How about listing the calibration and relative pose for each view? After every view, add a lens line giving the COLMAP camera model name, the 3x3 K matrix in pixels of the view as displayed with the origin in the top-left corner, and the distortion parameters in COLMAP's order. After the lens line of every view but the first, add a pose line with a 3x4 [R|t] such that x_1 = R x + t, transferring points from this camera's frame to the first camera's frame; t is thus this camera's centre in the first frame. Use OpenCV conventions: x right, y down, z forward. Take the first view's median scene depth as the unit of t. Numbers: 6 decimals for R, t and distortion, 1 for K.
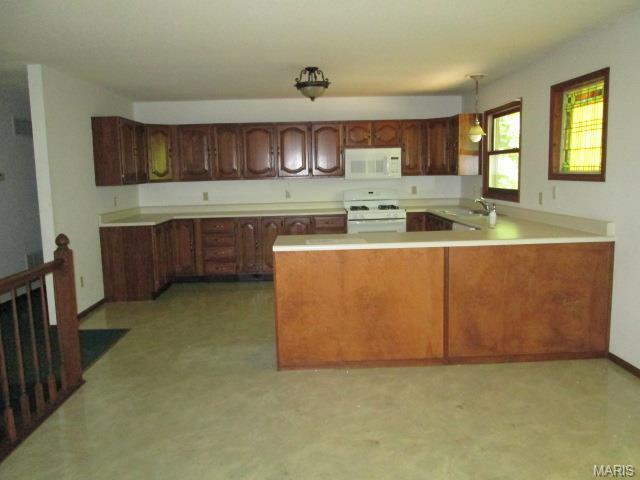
lens RADIAL K [[535.4, 0, 310.5], [0, 535.4, 238.7], [0, 0, 1]] dist [-0.032566, 0.009534]
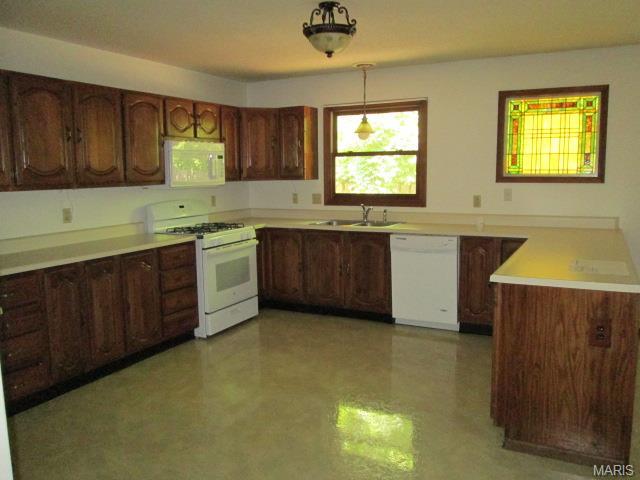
lens RADIAL K [[535.4, 0, 310.5], [0, 535.4, 238.7], [0, 0, 1]] dist [-0.032566, 0.009534]
pose [[0.473293, -0.094536, 0.875818, -0.480520], [0.111573, 0.992651, 0.046853, -0.068822], [-0.873811, 0.075543, 0.480362, 0.623464]]
